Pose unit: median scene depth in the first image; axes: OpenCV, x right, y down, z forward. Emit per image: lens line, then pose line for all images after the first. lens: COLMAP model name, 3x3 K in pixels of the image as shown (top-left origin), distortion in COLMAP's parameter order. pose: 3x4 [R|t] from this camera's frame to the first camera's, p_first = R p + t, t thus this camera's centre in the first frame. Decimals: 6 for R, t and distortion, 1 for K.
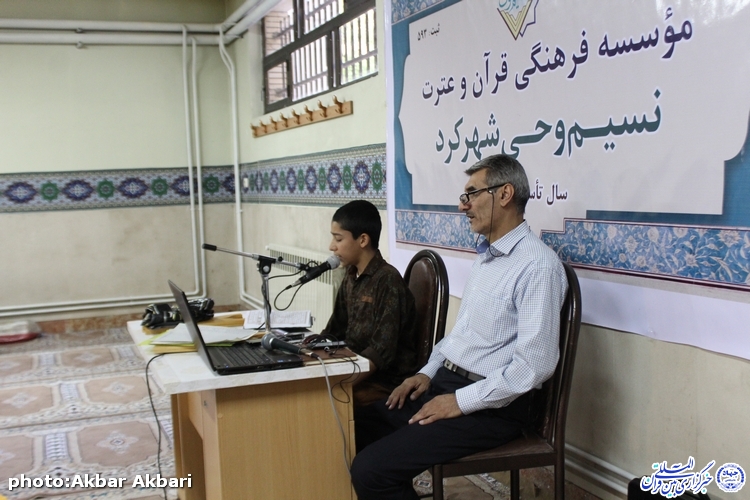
lens RADIAL K [[902.9, 0, 375.2], [0, 902.9, 249.9], [0, 0, 1]] dist [-0.007149, 0.000000]
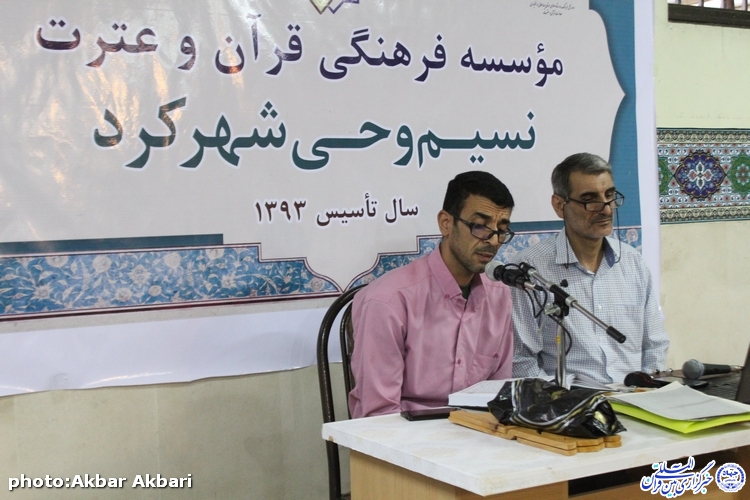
lens RADIAL K [[1033.9, 0, 368.9], [0, 1033.9, 254.7], [0, 0, 1]] dist [-0.020221, 0.000000]
pose [[-0.162225, -0.021464, 0.986520, -0.851885], [0.103876, 0.993837, 0.038705, -0.066437], [-0.981271, 0.108755, -0.158996, 1.309648]]
